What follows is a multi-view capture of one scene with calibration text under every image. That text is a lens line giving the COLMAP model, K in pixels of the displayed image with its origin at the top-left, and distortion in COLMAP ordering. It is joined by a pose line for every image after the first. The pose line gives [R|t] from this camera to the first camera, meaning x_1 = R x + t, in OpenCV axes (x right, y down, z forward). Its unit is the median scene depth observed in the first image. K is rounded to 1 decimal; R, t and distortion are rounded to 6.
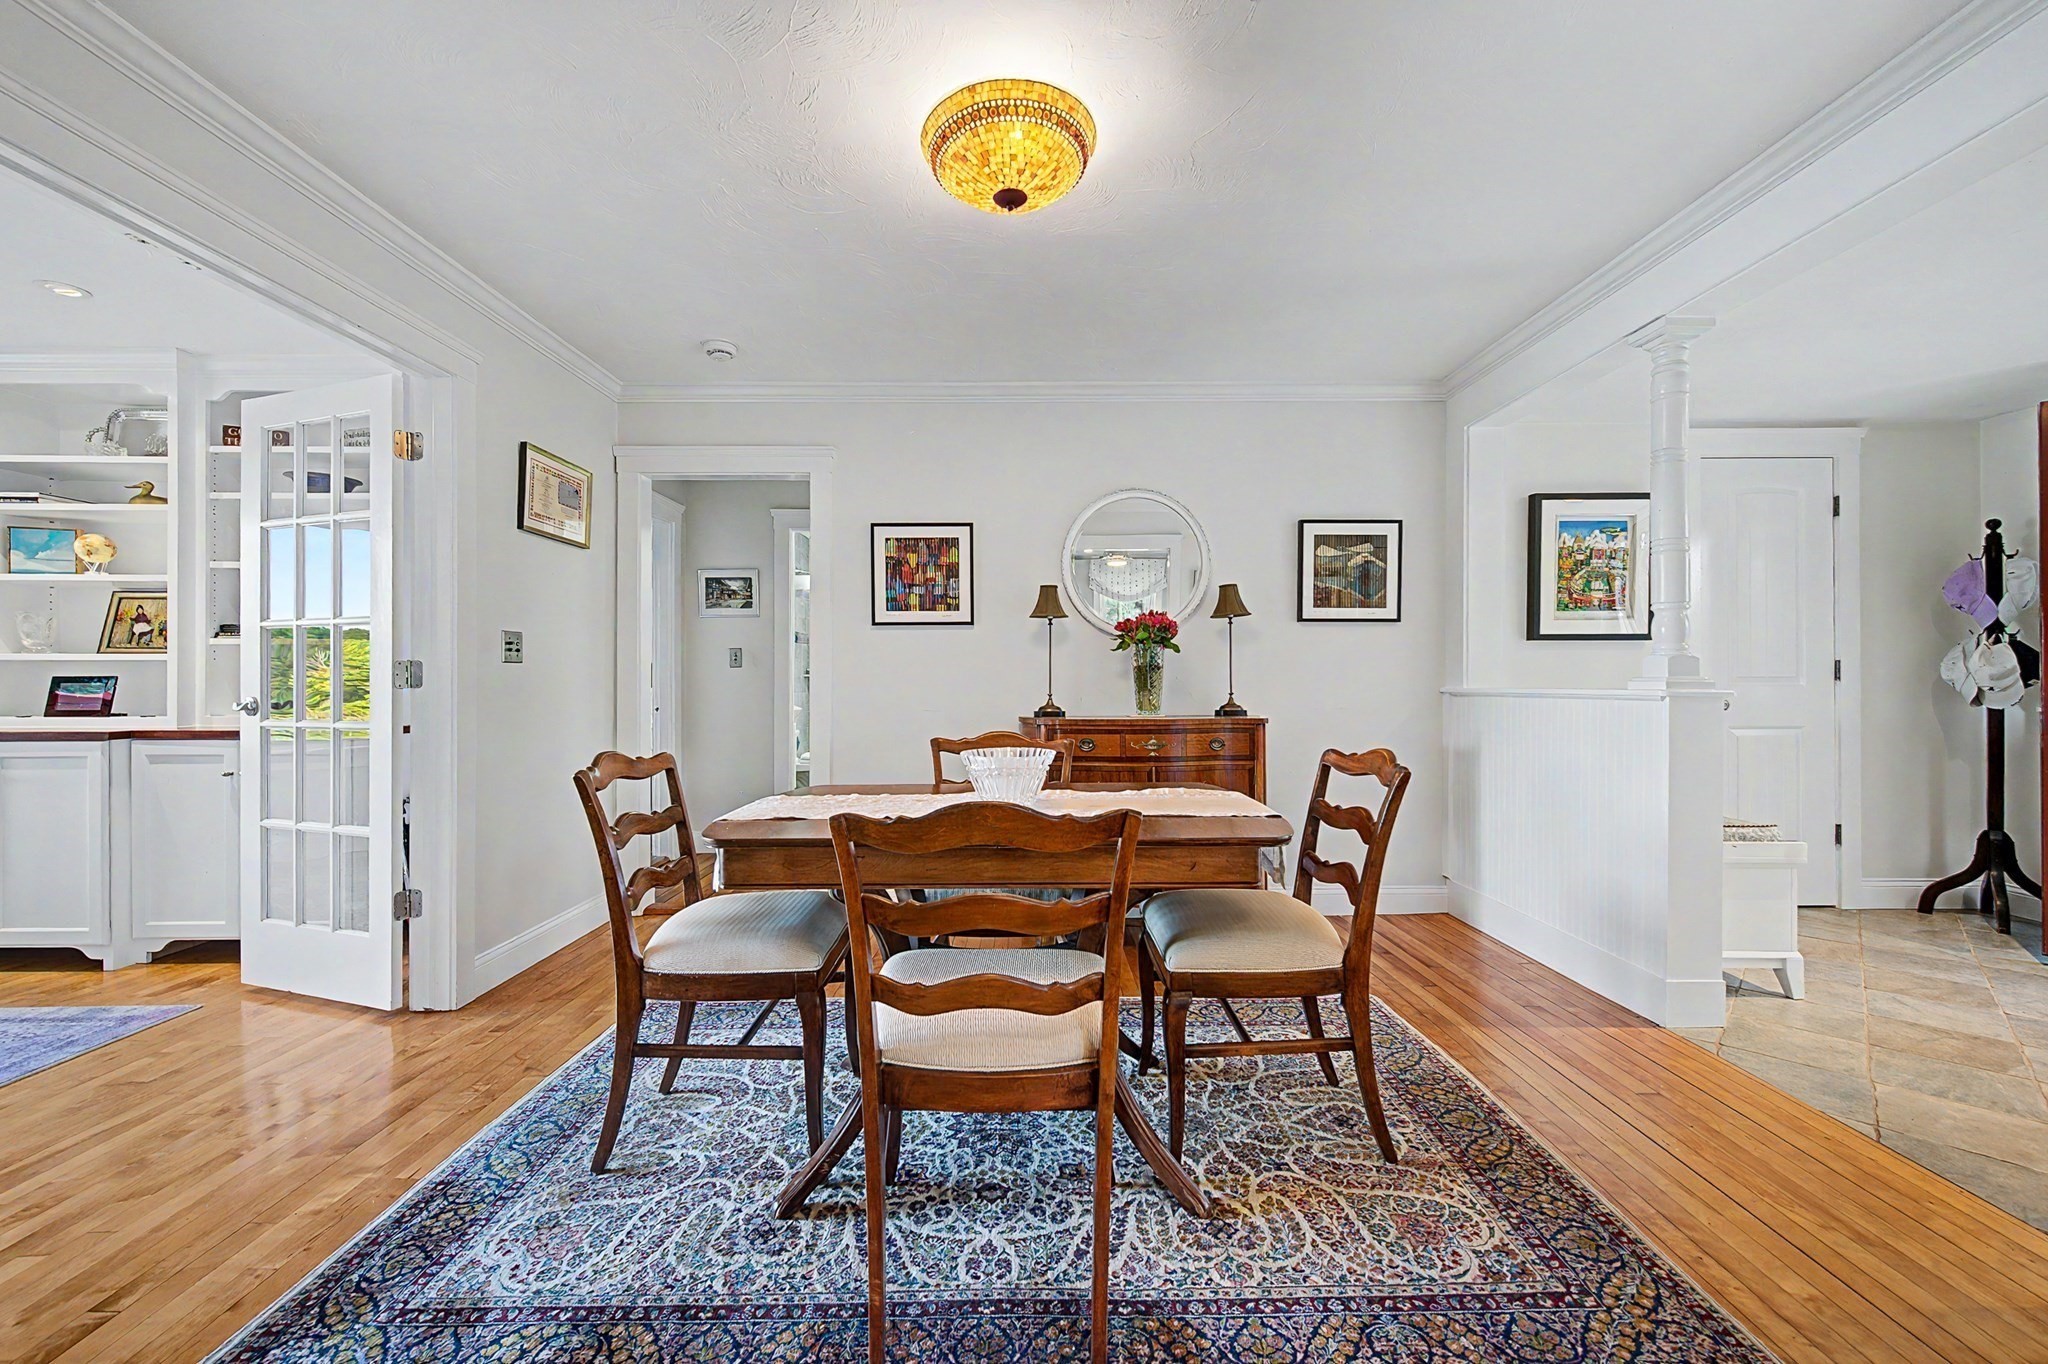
lens RADIAL K [[817.3, 0, 1024.0], [0, 817.3, 682.0], [0, 0, 1]] dist [-0.000499, -0.000312]
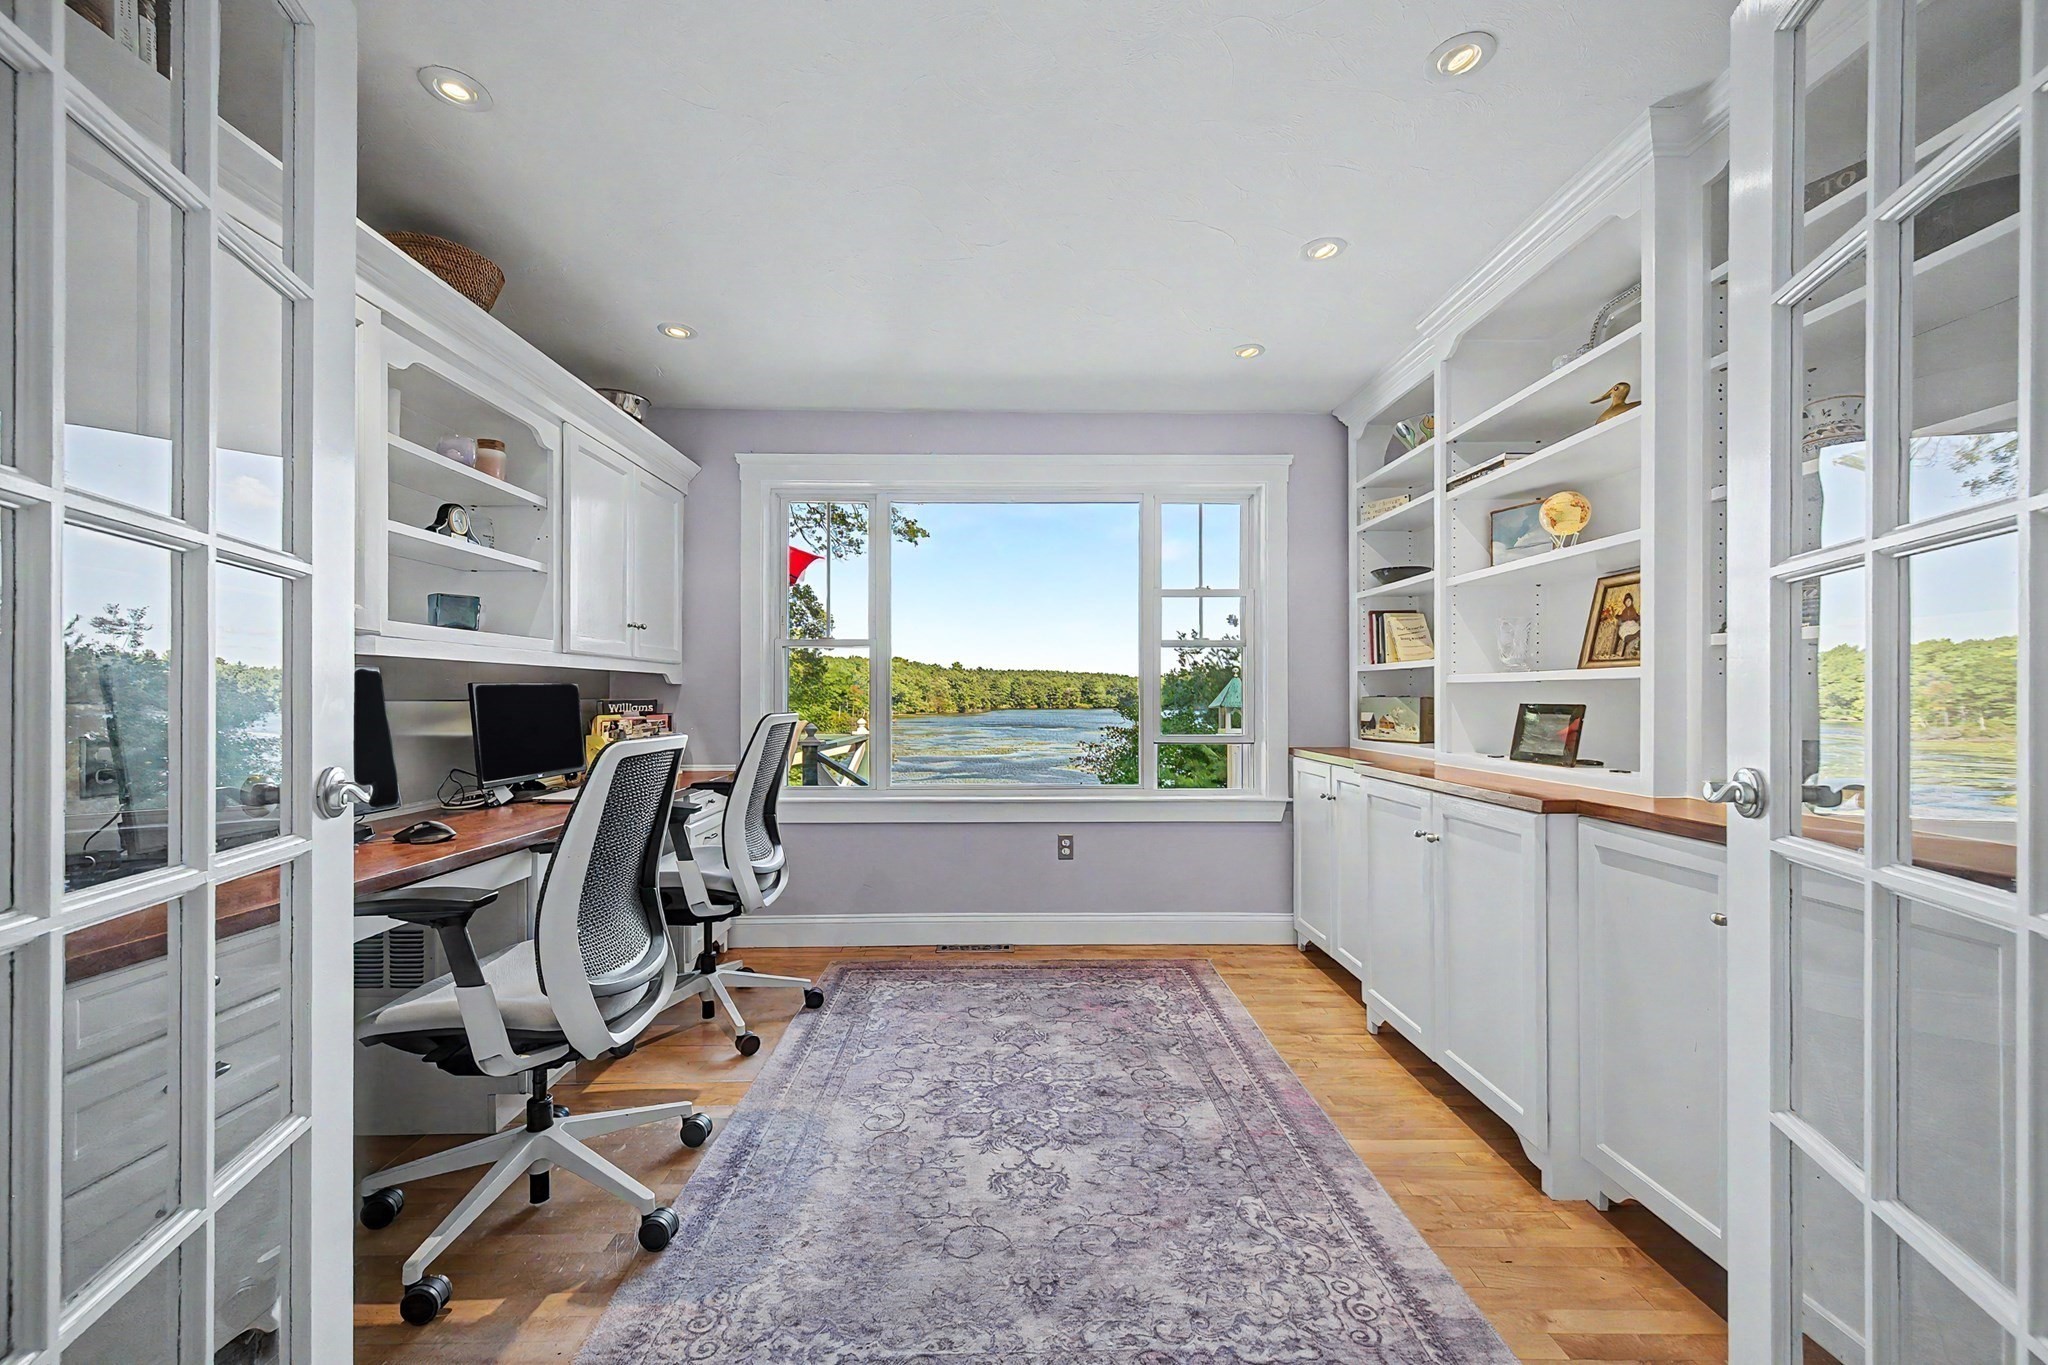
lens RADIAL K [[814.0, 0, 1023.9], [0, 814.0, 693.0], [0, 0, 1]] dist [-0.000032, -0.000042]
pose [[0.018712, -0.002808, -0.999821, -0.477759], [-0.000804, 0.999996, -0.002823, -0.013952], [0.999825, 0.000857, 0.018709, 0.546320]]
